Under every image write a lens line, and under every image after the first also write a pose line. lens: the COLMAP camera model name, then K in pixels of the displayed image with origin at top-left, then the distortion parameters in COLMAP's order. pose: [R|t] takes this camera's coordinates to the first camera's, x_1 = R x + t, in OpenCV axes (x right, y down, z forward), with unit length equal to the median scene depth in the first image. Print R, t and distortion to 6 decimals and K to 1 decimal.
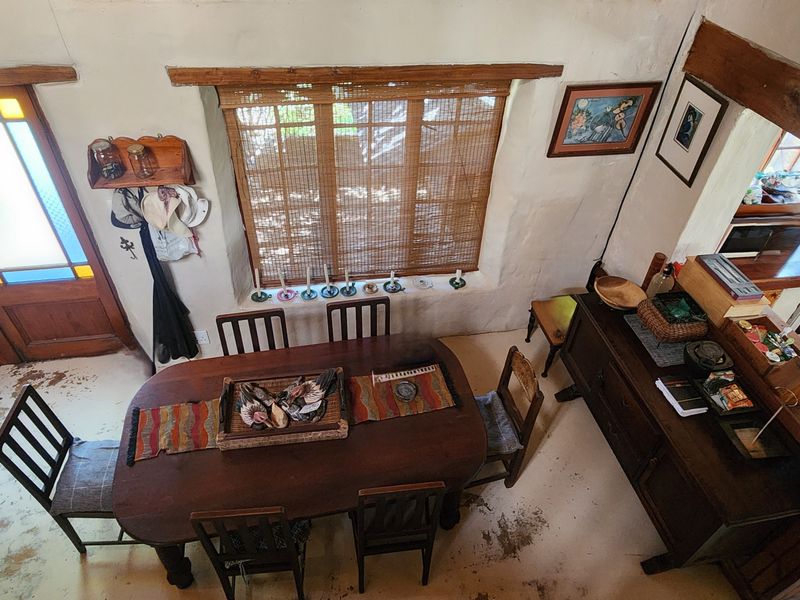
lens RADIAL K [[528.3, 0, 400.0], [0, 528.3, 300.0], [0, 0, 1]] dist [0.002594, -0.004753]
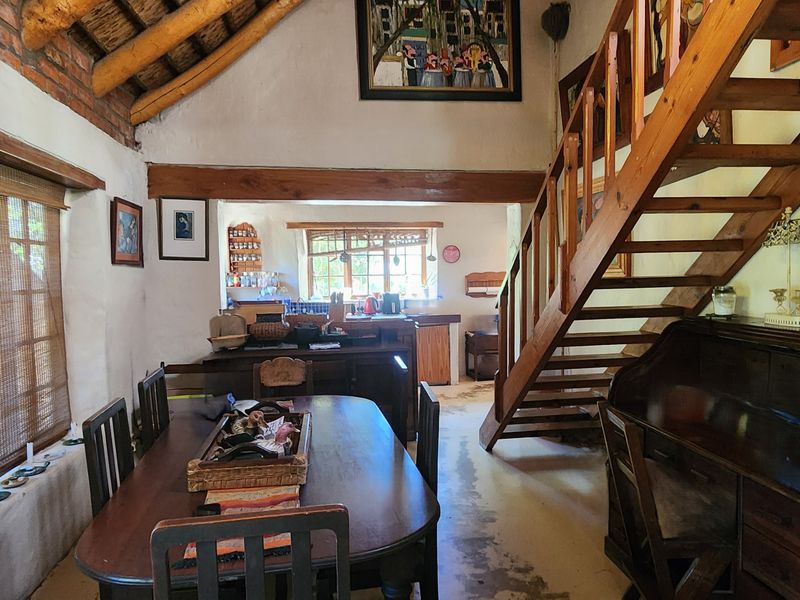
lens RADIAL K [[528.3, 0, 400.0], [0, 528.3, 300.0], [0, 0, 1]] dist [0.002594, -0.004753]
pose [[0.010126, -0.094369, 0.995486, -0.854842], [0.682759, 0.728003, 0.062067, 0.125106], [-0.730574, 0.679048, 0.071802, 0.580696]]
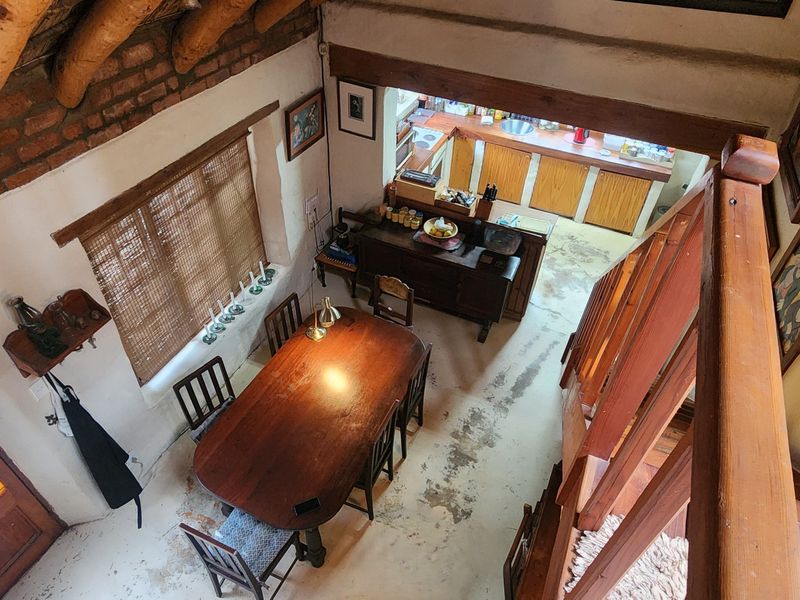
lens RADIAL K [[528.3, 0, 400.0], [0, 528.3, 300.0], [0, 0, 1]] dist [0.002594, -0.004753]
pose [[0.566321, -0.573359, 0.592064, -0.629090], [0.542230, 0.800197, 0.256262, -0.190424], [-0.620698, 0.175908, 0.764061, -0.190144]]
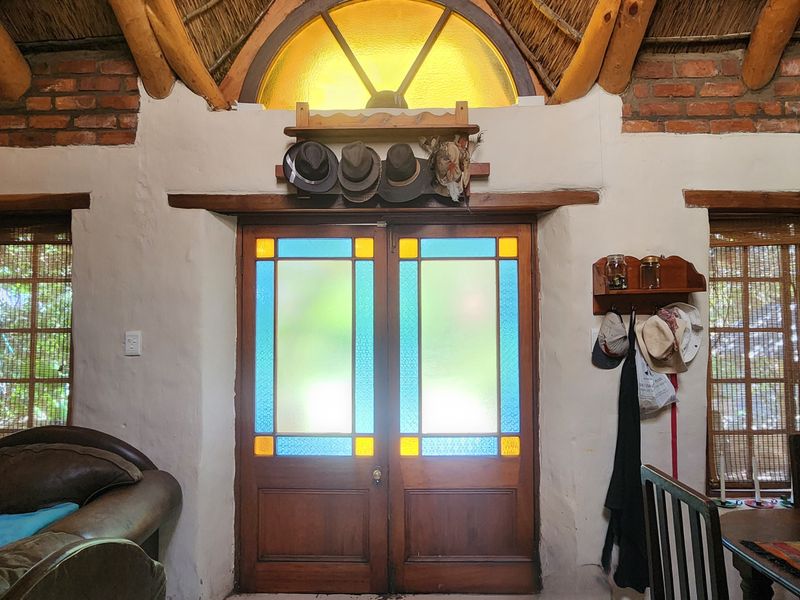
lens RADIAL K [[510.2, 0, 400.0], [0, 510.2, 300.0], [0, 0, 1]] dist [0.001563, -0.002518]
pose [[0.979609, -0.054992, -0.193240, -0.682714], [-0.095000, 0.720712, -0.686695, 0.404066], [0.177033, 0.691050, 0.700792, 0.283850]]
